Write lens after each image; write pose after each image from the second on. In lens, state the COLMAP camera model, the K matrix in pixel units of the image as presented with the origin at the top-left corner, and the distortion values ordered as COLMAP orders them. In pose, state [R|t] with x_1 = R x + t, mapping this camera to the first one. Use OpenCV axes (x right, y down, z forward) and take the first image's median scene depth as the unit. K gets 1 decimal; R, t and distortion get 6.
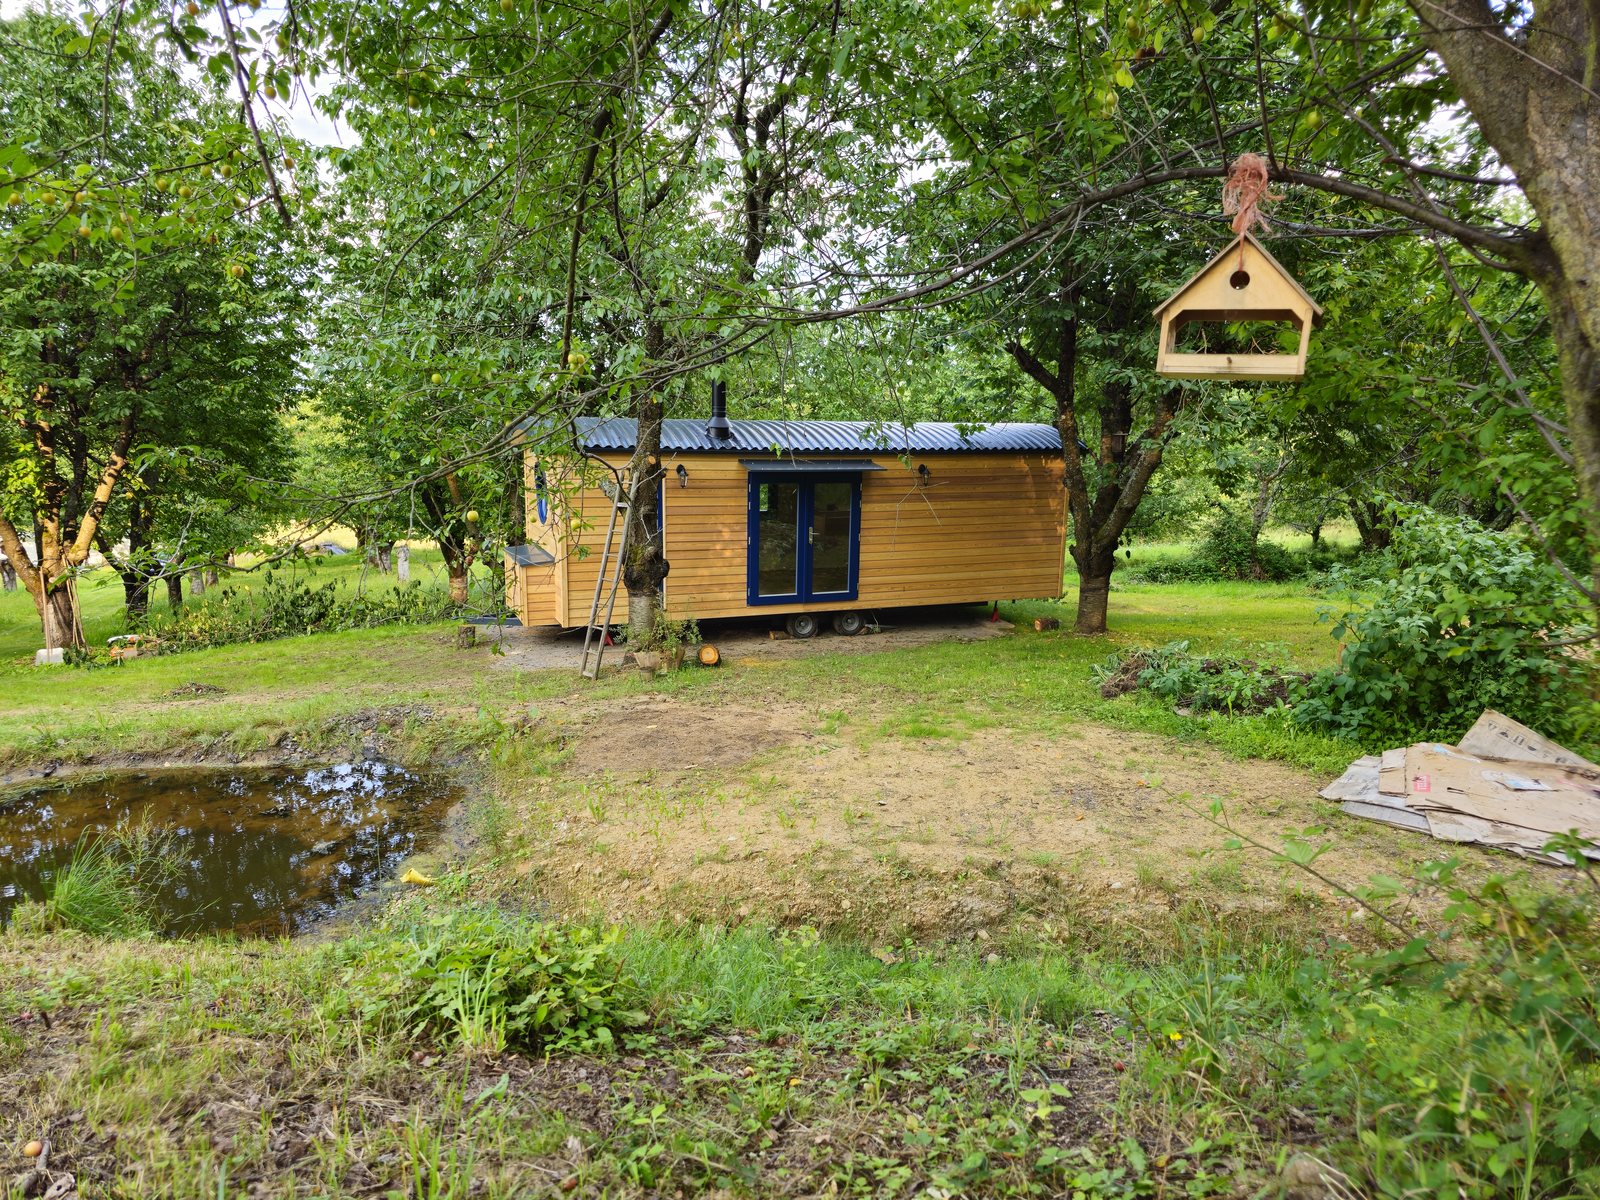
lens RADIAL K [[1075.2, 0, 800.0], [0, 1075.2, 600.0], [0, 0, 1]] dist [0.039191, -0.000407]
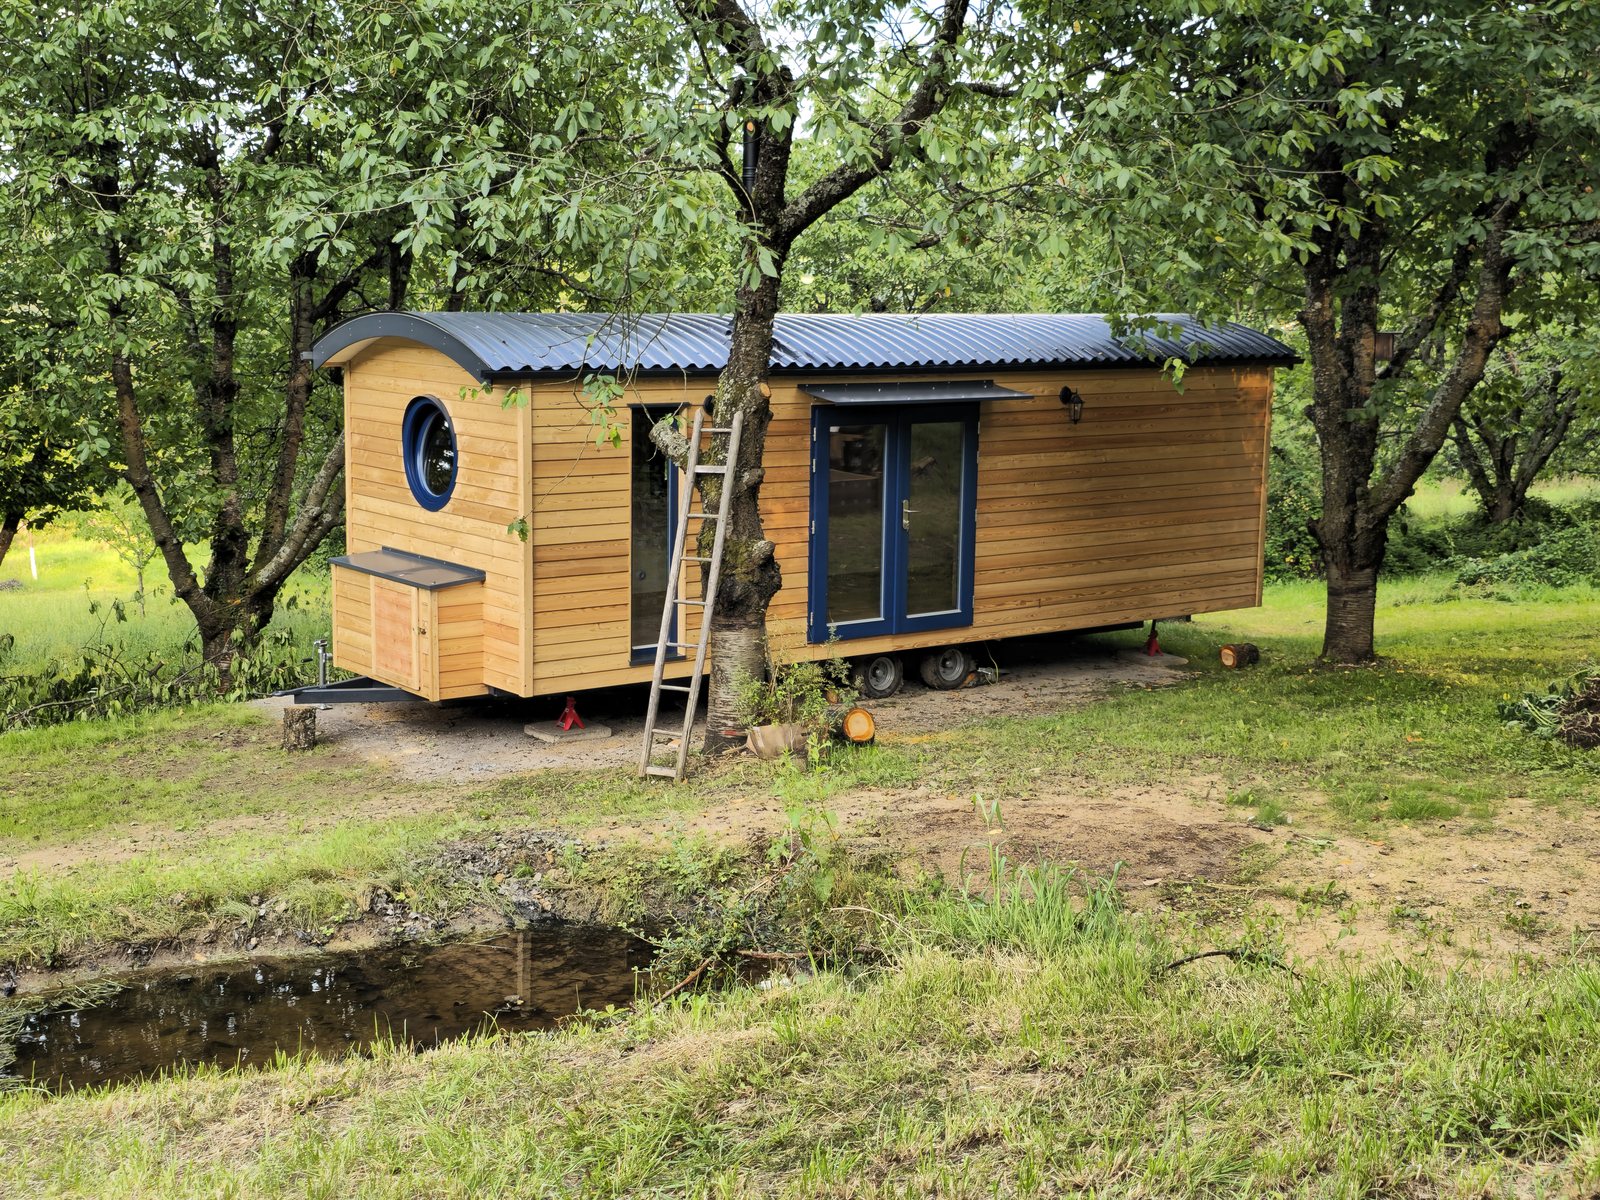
lens RADIAL K [[2062.5, 0, 800.0], [0, 2062.5, 600.0], [0, 0, 1]] dist [0.172478, 0.007155]
pose [[0.974110, -0.044471, 0.221659, -0.279946], [0.050479, 0.998493, -0.021512, 0.005500], [-0.220368, 0.032144, 0.974887, -0.052048]]
